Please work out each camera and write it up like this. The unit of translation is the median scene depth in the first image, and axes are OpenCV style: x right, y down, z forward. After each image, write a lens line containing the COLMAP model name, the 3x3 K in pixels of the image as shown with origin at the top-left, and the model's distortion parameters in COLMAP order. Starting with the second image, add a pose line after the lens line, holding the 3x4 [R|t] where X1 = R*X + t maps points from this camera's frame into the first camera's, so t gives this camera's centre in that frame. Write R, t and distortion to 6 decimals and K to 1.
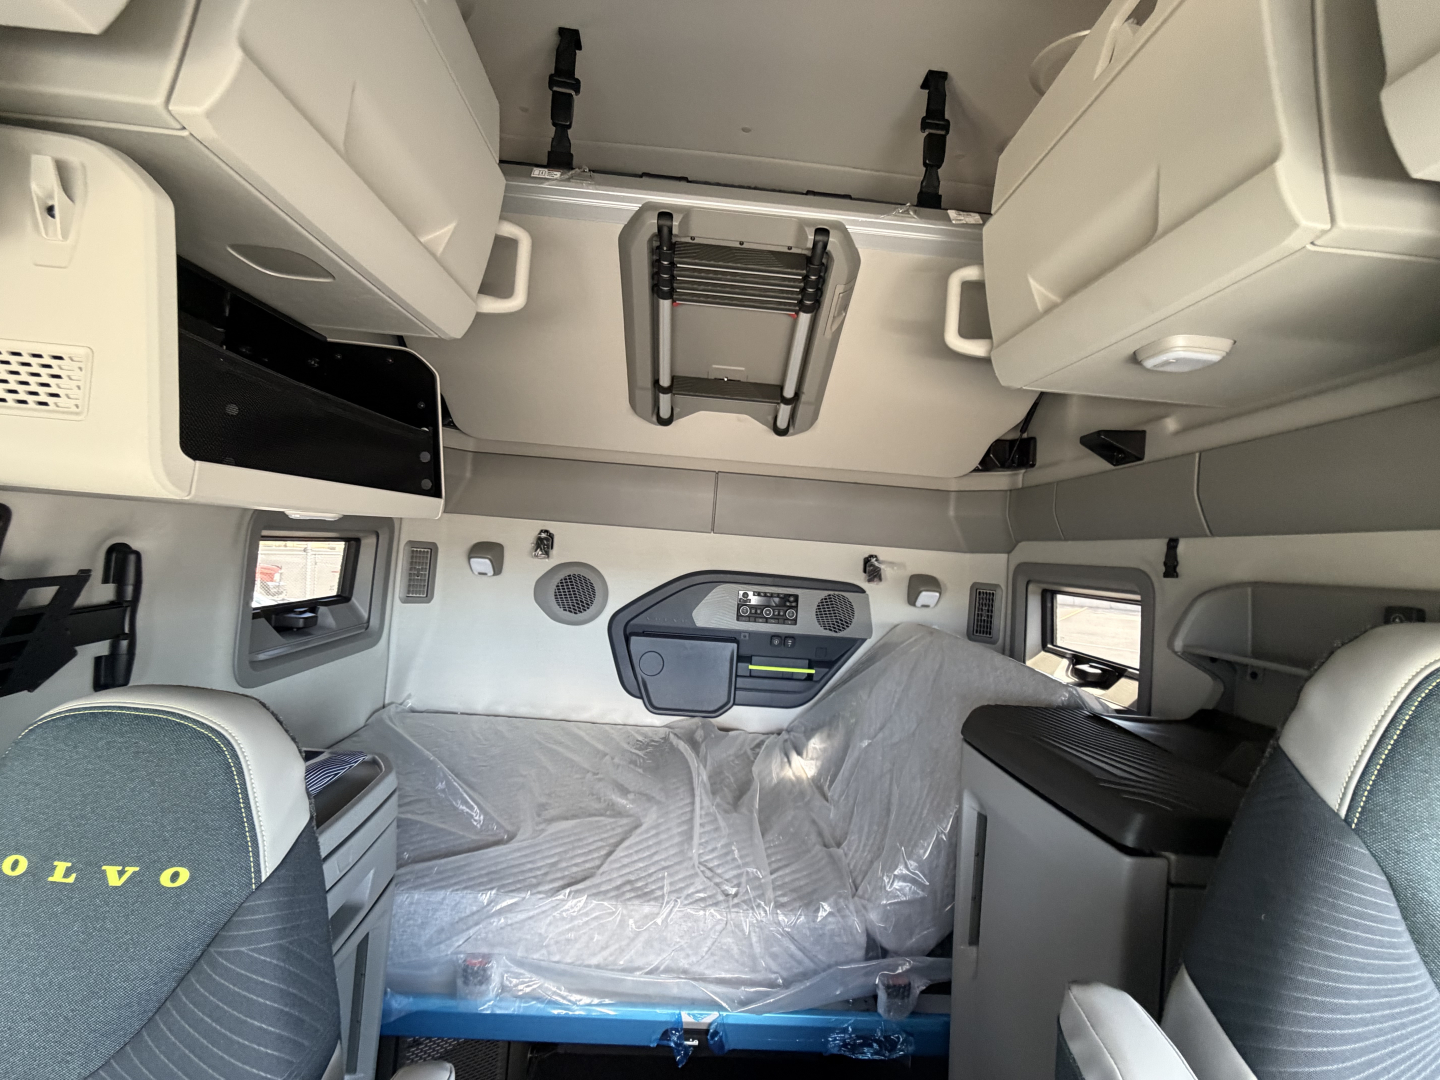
lens RADIAL K [[576.1, 0, 720.0], [0, 576.1, 540.0], [0, 0, 1]] dist [0.000491, 0.000058]
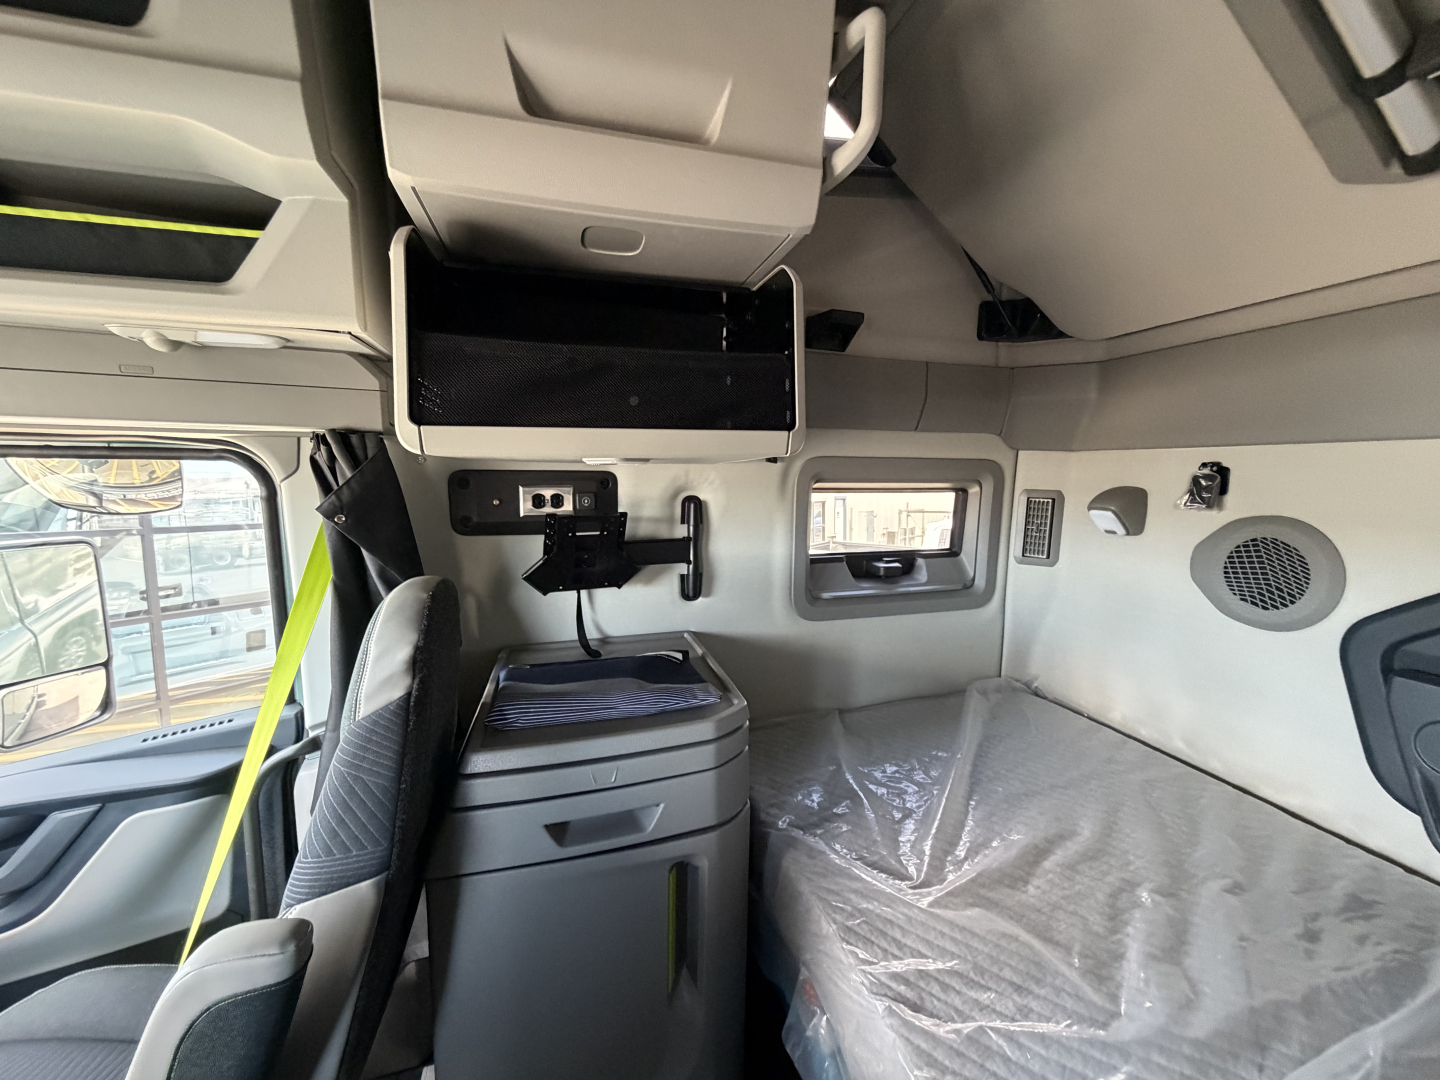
lens RADIAL K [[576.1, 0, 720.0], [0, 576.1, 540.0], [0, 0, 1]] dist [0.000491, 0.000058]
pose [[0.226699, 0.042469, -0.973038, 0.184141], [0.021655, 0.998582, 0.048629, 0.025430], [0.973724, -0.032095, 0.225458, 0.405464]]
